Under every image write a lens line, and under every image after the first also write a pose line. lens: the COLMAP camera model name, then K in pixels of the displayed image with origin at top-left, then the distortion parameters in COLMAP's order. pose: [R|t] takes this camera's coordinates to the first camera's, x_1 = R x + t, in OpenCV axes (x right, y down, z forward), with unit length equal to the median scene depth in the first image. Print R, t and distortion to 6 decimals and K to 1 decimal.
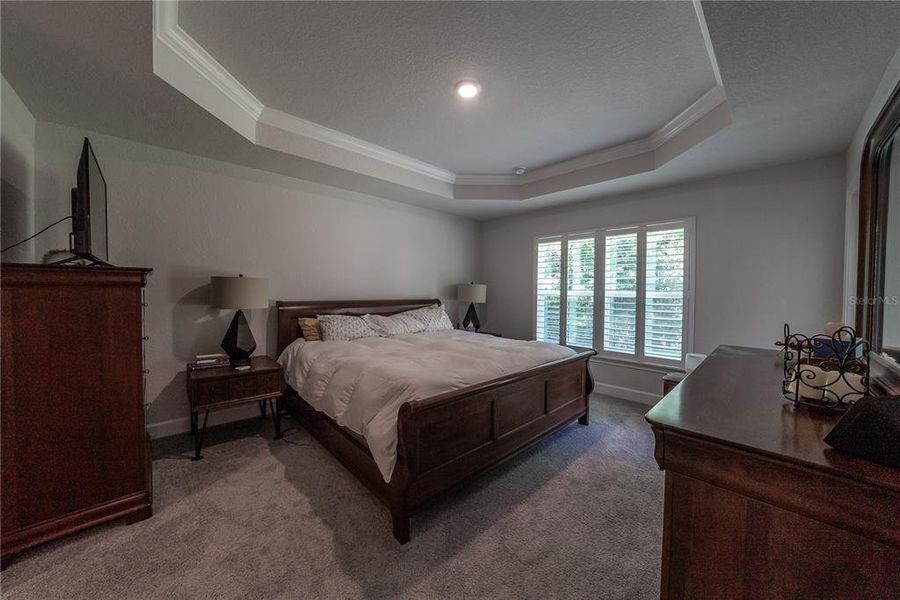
lens RADIAL K [[316.7, 0, 445.4], [0, 316.7, 296.5], [0, 0, 1]] dist [-0.029402, 0.005457]
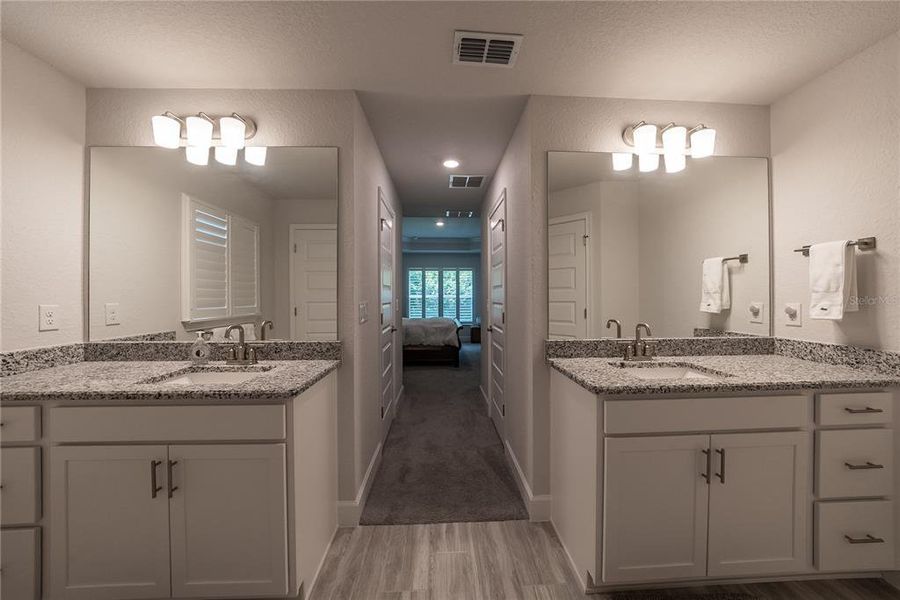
lens RADIAL K [[316.7, 0, 452.8], [0, 316.7, 294.2], [0, 0, 1]] dist [-0.029402, 0.005457]
pose [[0.656146, -0.008500, 0.754586, -1.359689], [0.021473, 0.999742, -0.007410, -0.006634], [-0.754329, 0.021065, 0.656159, -0.632949]]
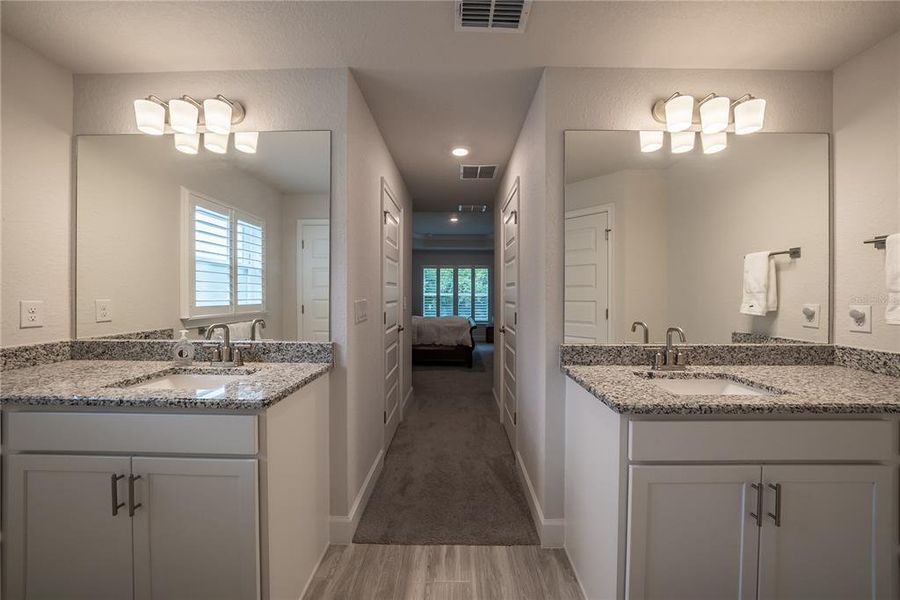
lens RADIAL K [[316.7, 0, 453.1], [0, 316.7, 294.4], [0, 0, 1]] dist [-0.029402, 0.005457]
pose [[0.697662, -0.008821, 0.716372, -1.300708], [0.015253, 0.999880, -0.002542, -0.005756], [-0.716264, 0.012700, 0.697713, -0.613095]]
